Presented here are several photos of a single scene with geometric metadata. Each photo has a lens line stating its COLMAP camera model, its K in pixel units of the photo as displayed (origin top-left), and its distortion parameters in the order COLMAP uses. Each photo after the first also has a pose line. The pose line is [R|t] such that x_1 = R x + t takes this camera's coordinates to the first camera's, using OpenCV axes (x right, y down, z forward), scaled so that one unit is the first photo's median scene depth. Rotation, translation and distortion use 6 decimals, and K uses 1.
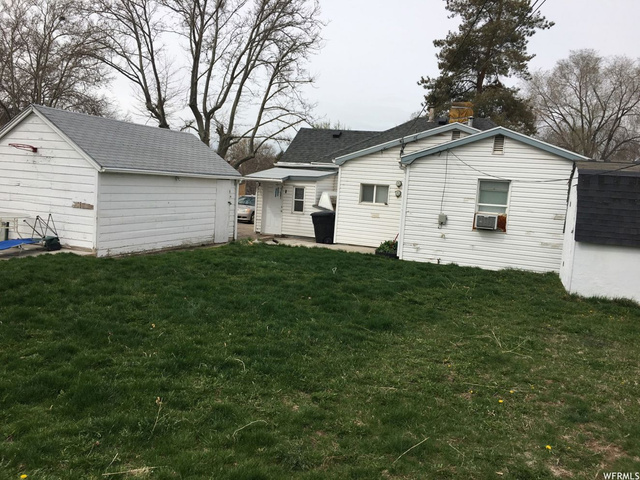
lens RADIAL K [[544.6, 0, 317.0], [0, 544.6, 227.8], [0, 0, 1]] dist [0.065310, -0.066187]
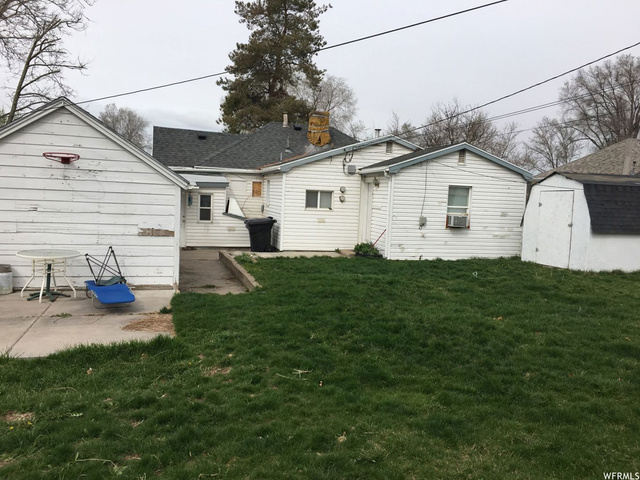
lens RADIAL K [[544.6, 0, 317.0], [0, 544.6, 227.8], [0, 0, 1]] dist [0.065310, -0.066187]
pose [[0.803404, -0.068382, 0.591495, -0.627464], [0.061199, 0.997606, 0.032207, -0.051816], [-0.592281, 0.010324, 0.805665, 0.206301]]
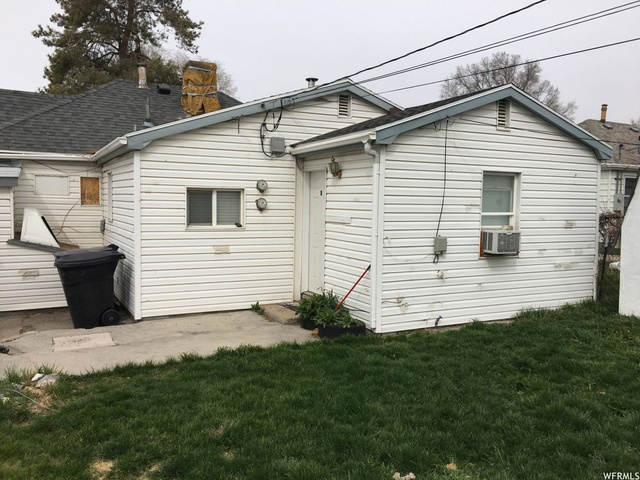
lens RADIAL K [[544.6, 0, 317.0], [0, 544.6, 227.8], [0, 0, 1]] dist [0.065310, -0.066187]
pose [[0.646866, -0.093078, 0.756902, -0.267555], [0.093250, 0.994730, 0.042630, -0.068673], [-0.756881, 0.043005, 0.652137, 0.730697]]
